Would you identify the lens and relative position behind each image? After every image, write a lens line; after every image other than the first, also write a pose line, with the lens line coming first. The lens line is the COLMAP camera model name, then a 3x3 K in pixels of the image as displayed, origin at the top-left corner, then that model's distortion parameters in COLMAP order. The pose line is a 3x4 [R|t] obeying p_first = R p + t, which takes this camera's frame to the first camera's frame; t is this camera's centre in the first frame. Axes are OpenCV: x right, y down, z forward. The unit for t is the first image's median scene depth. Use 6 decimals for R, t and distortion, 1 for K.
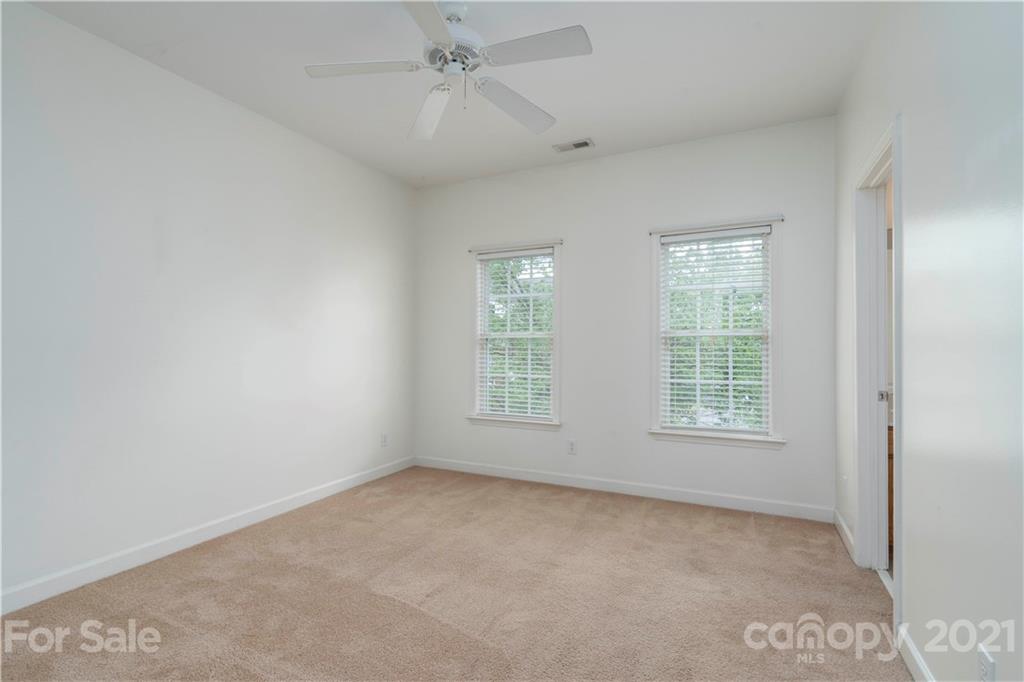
lens RADIAL K [[466.1, 0, 511.1], [0, 466.1, 343.6], [0, 0, 1]] dist [-0.008098, 0.000372]
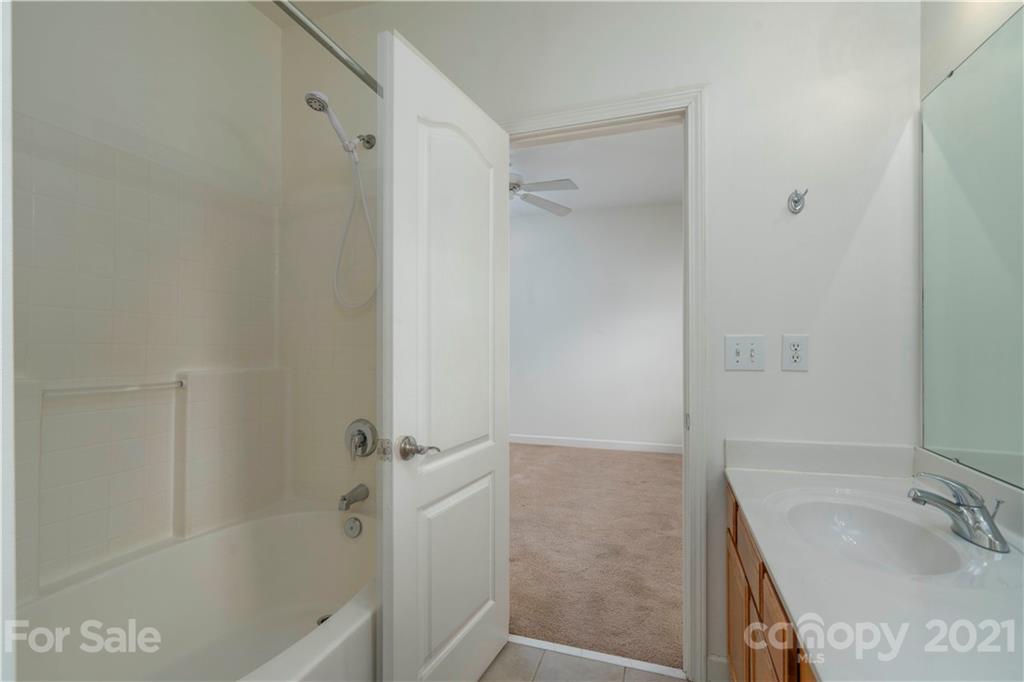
lens RADIAL K [[466.1, 0, 510.8], [0, 466.1, 343.8], [0, 0, 1]] dist [-0.008098, 0.000372]
pose [[0.151436, -0.005022, -0.988454, 1.119358], [0.006655, 0.999970, -0.004061, -0.003301], [0.988445, -0.005963, 0.151465, 0.475145]]
